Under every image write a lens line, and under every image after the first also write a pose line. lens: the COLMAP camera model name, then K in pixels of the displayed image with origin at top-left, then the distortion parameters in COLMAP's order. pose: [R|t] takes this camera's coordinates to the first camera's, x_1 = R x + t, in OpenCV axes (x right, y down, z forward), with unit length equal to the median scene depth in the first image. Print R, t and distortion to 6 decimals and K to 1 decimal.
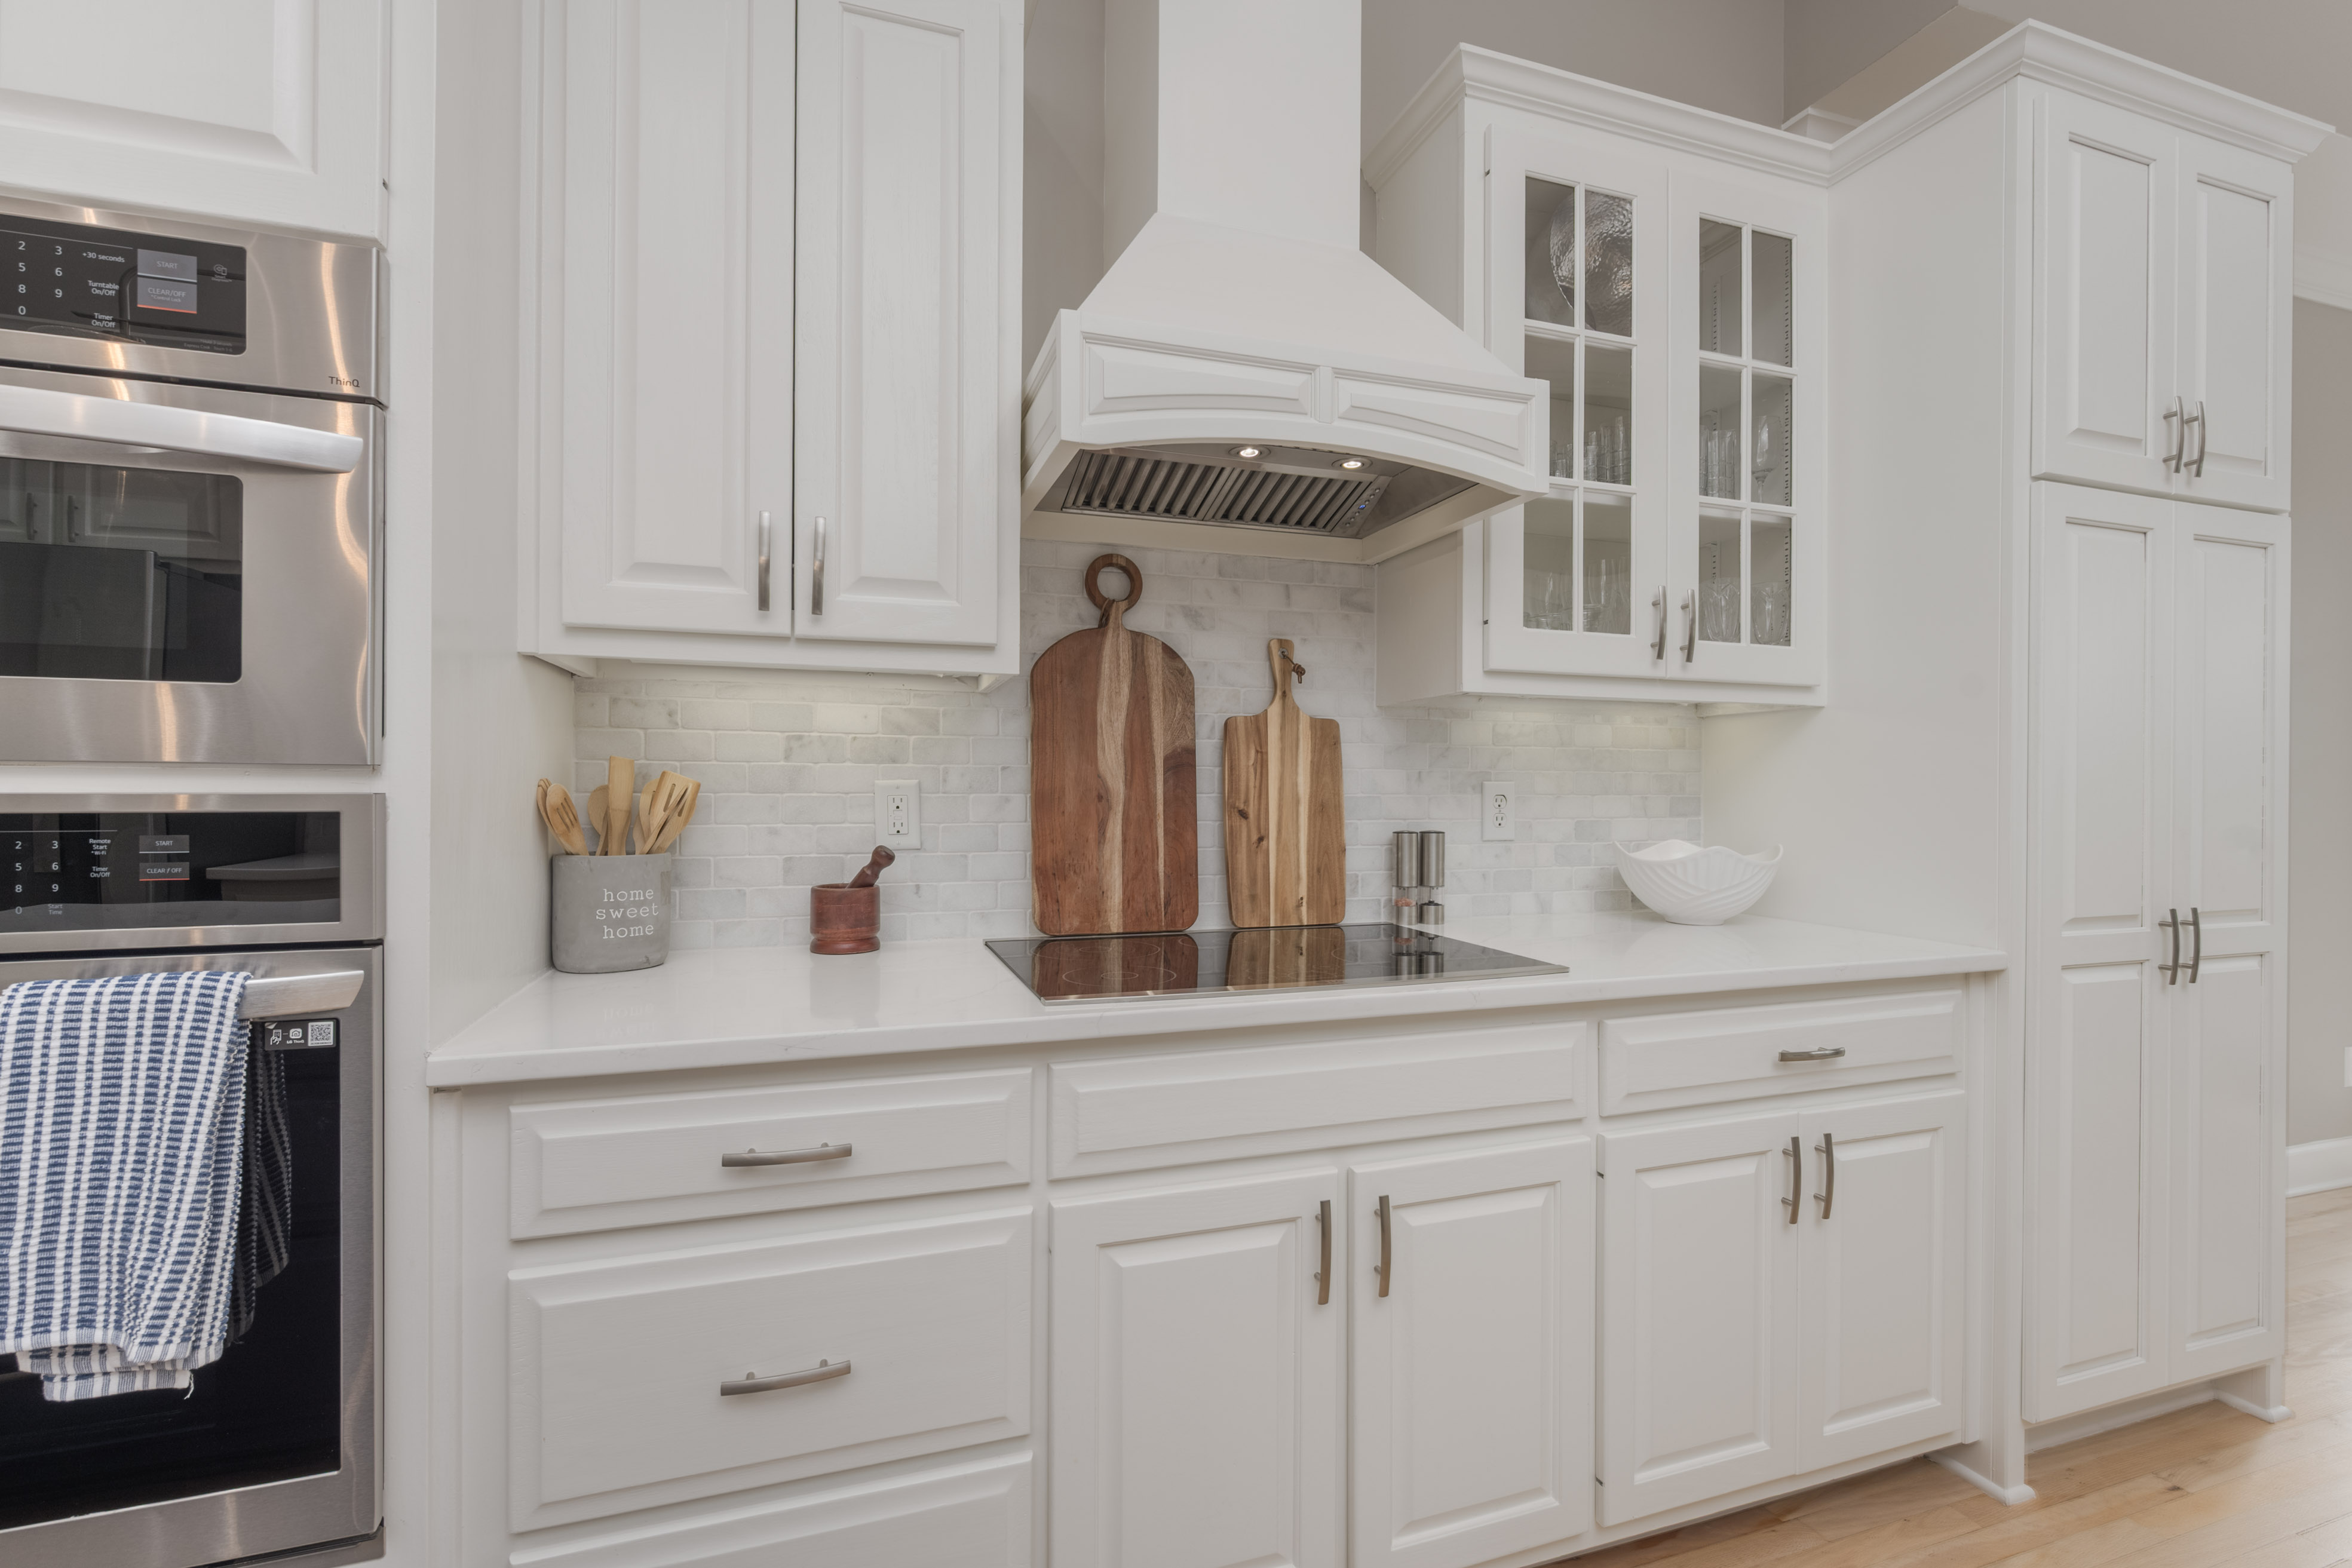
lens RADIAL K [[1045.9, 0, 1182.0], [0, 1045.9, 785.7], [0, 0, 1]] dist [0.000083, -0.000183]
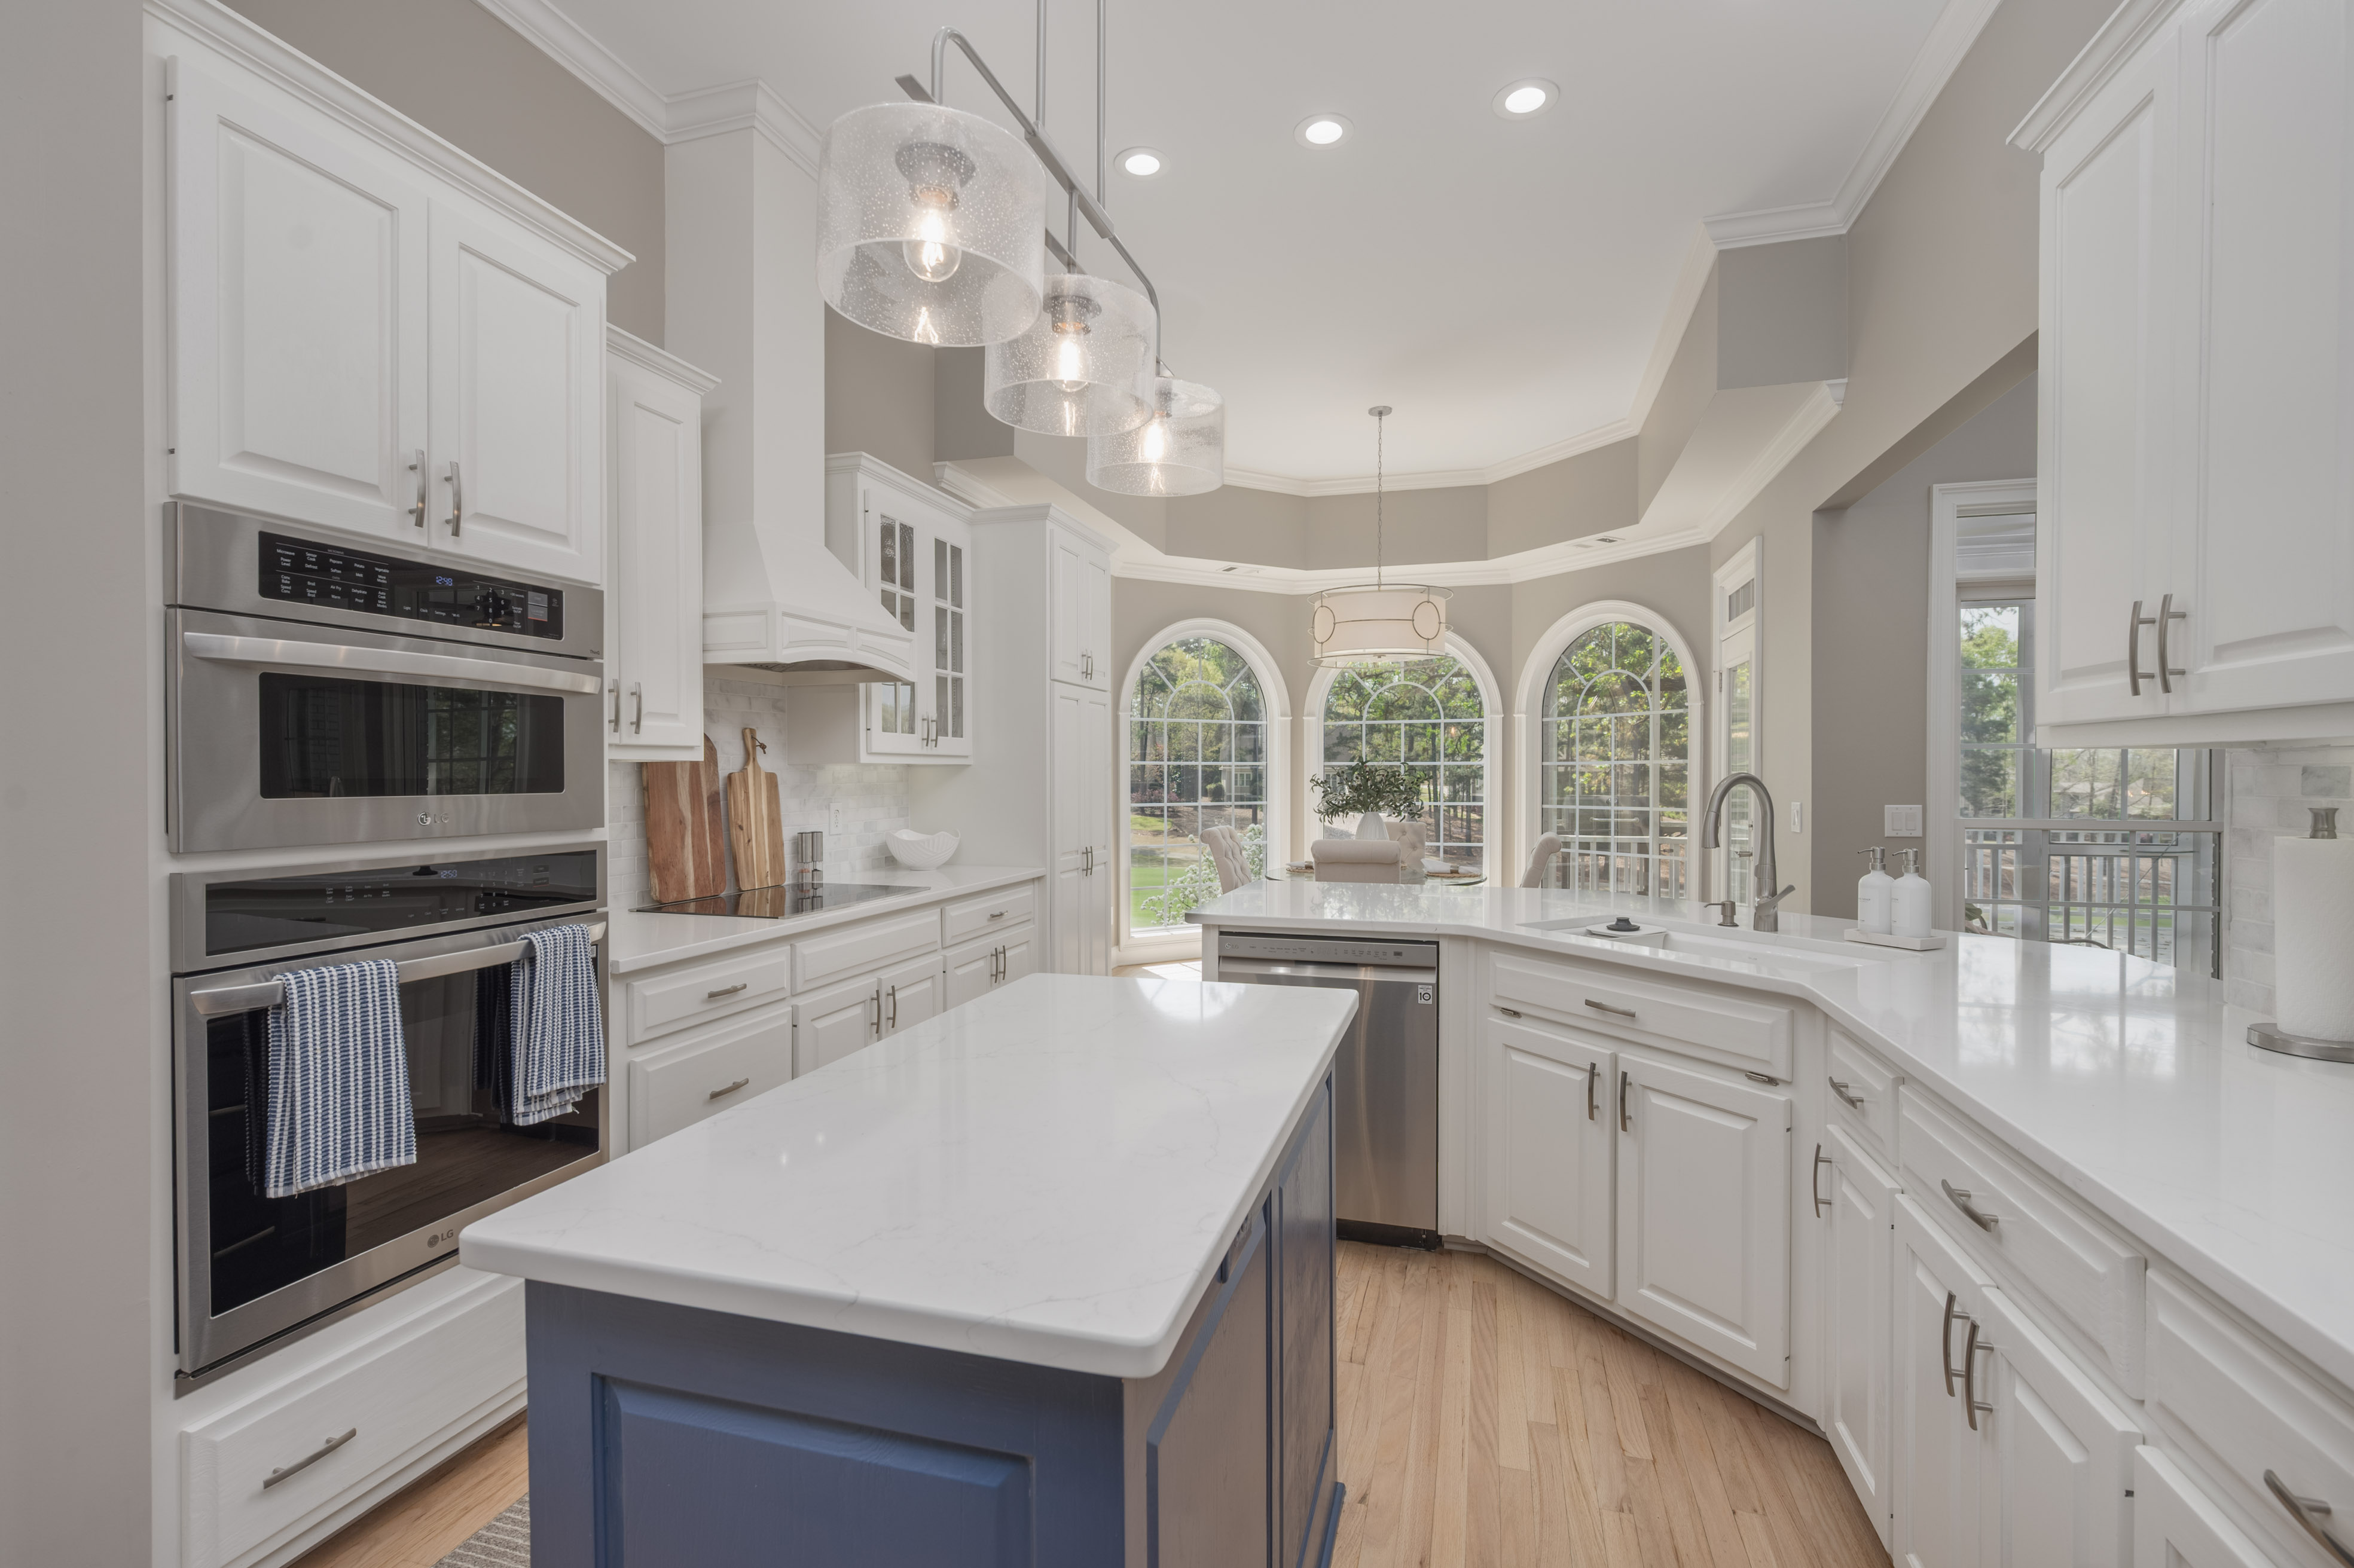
lens RADIAL K [[1054.6, 0, 1181.6], [0, 1054.6, 784.4], [0, 0, 1]] dist [0.001687, 0.000212]
pose [[0.577706, -0.015764, 0.816093, -1.017940], [0.003998, 0.999856, 0.016484, -0.076387], [-0.816235, -0.006261, 0.577686, -0.681715]]
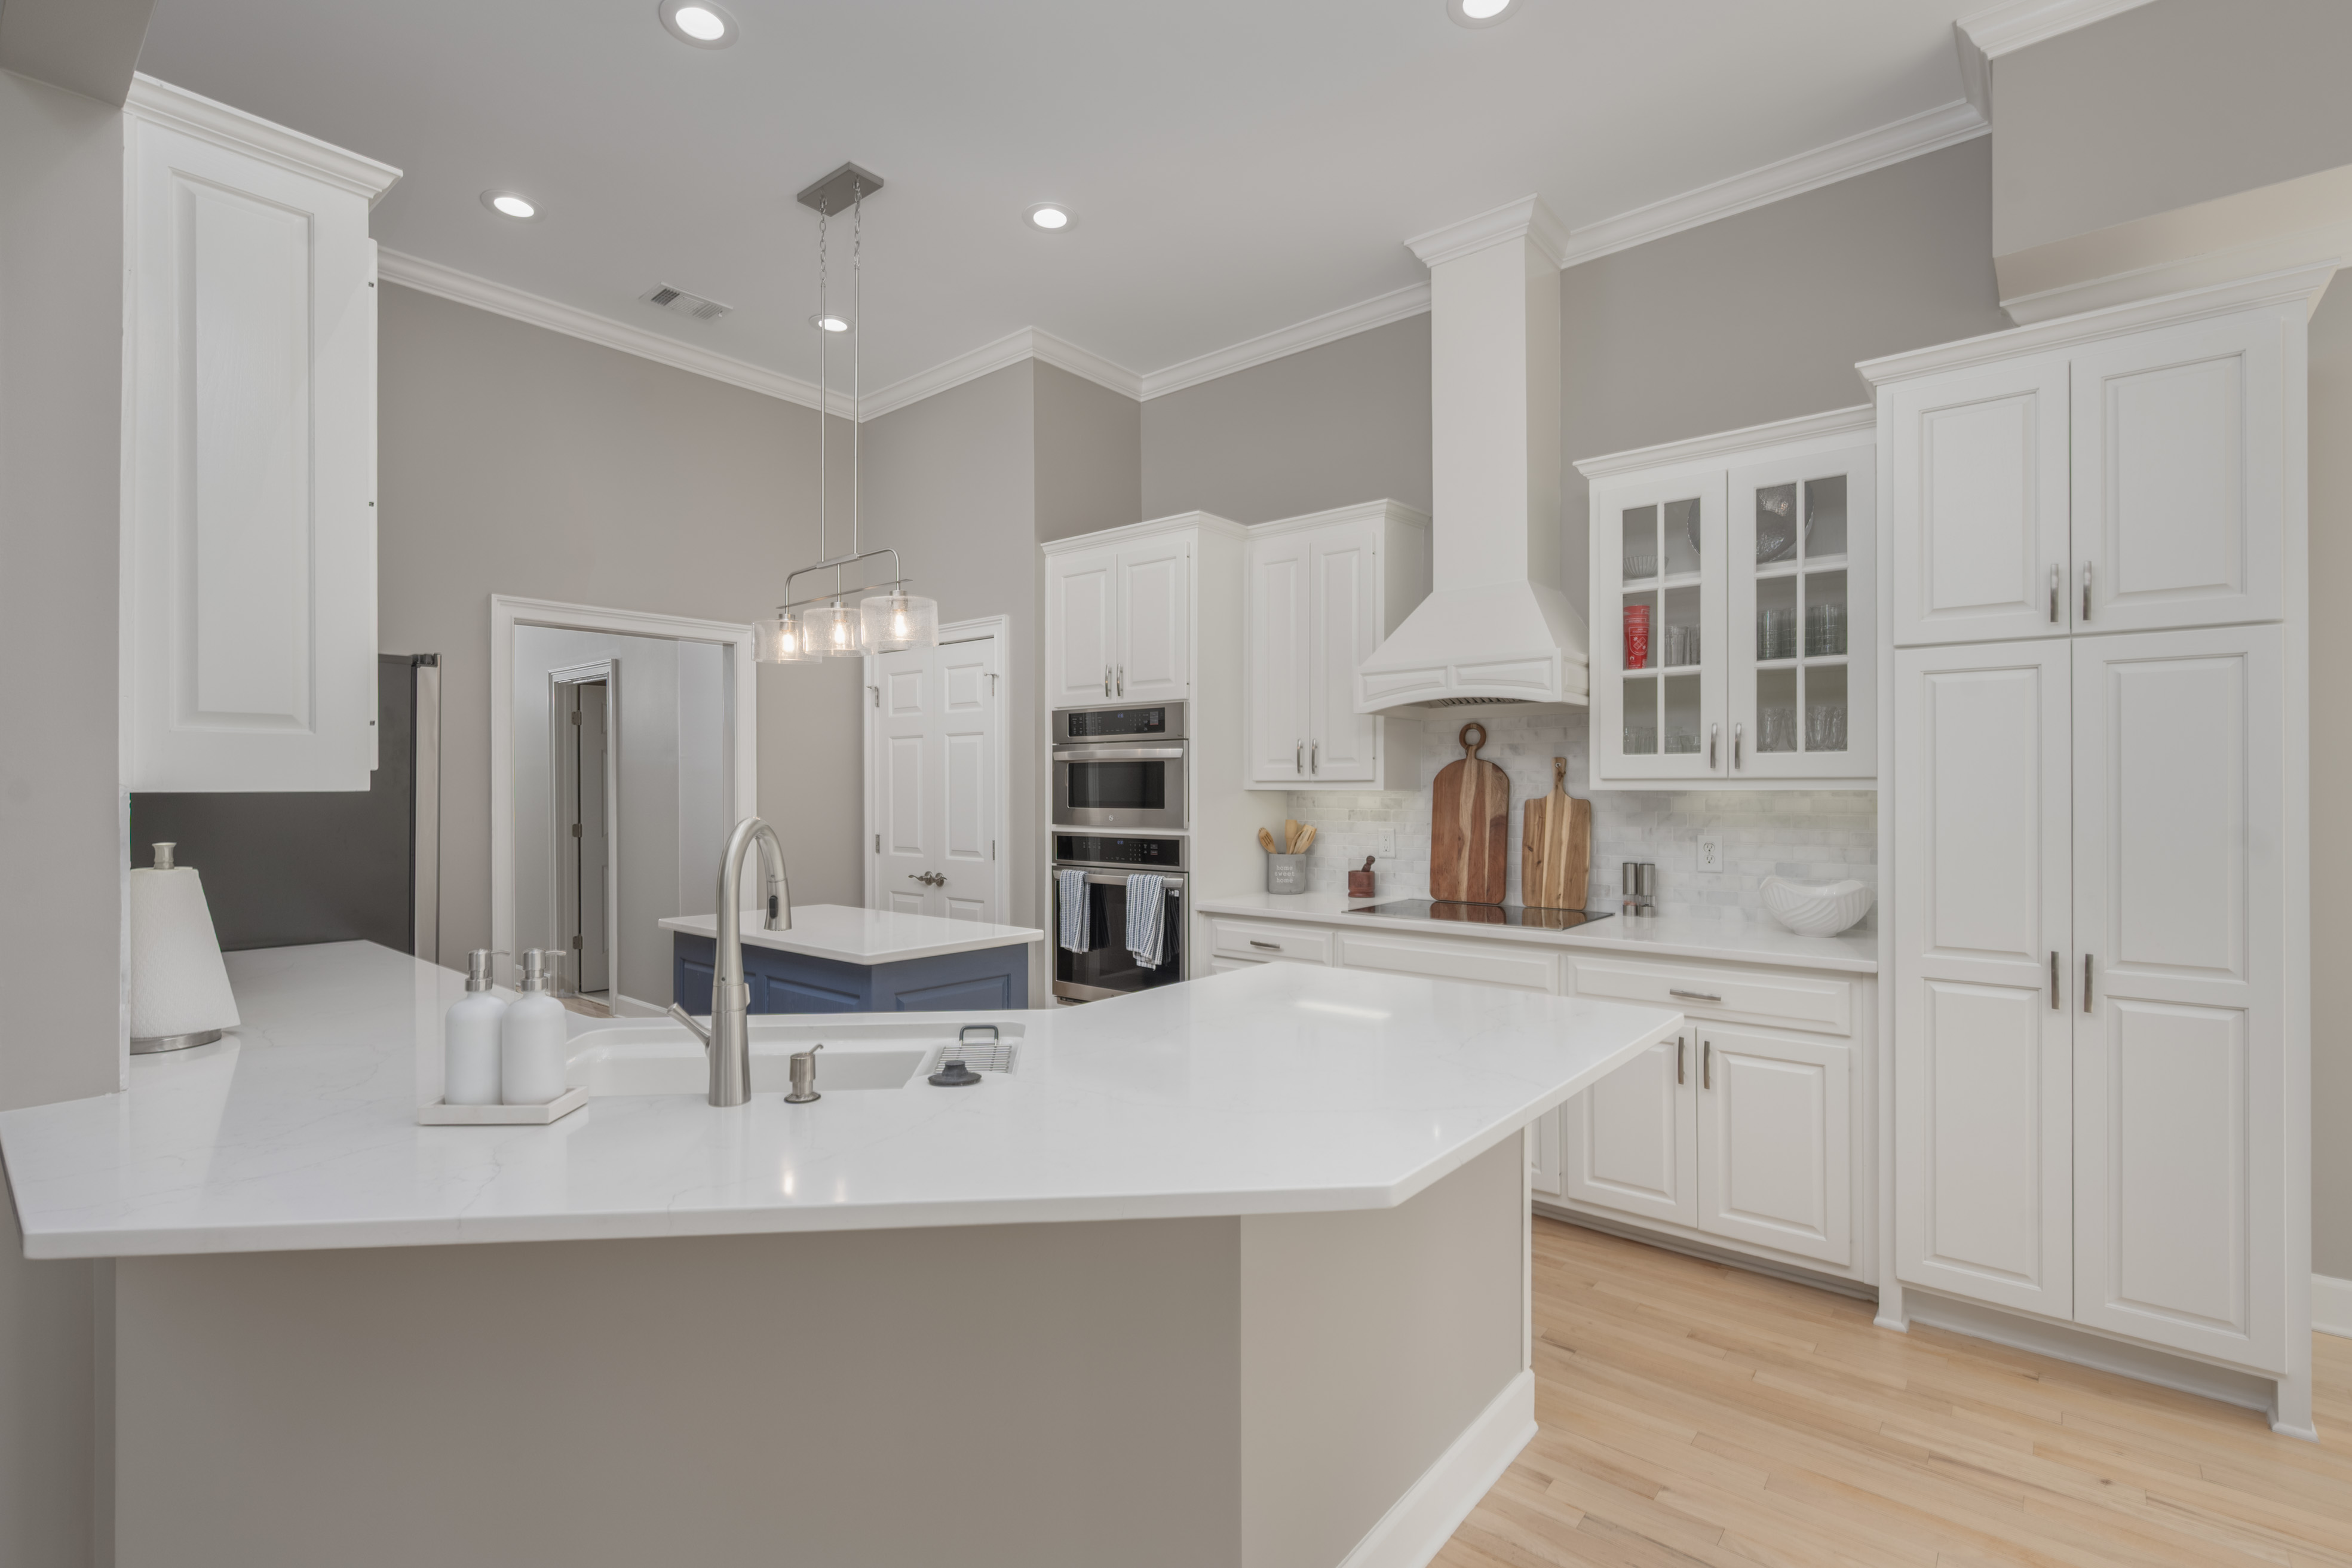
lens RADIAL K [[1045.9, 0, 1182.0], [0, 1045.9, 785.7], [0, 0, 1]] dist [0.000083, -0.000183]
pose [[0.517873, -0.008200, -0.855418, 1.468247], [0.006595, 0.999963, -0.005593, -0.088546], [0.855432, -0.002746, 0.517908, -0.608855]]
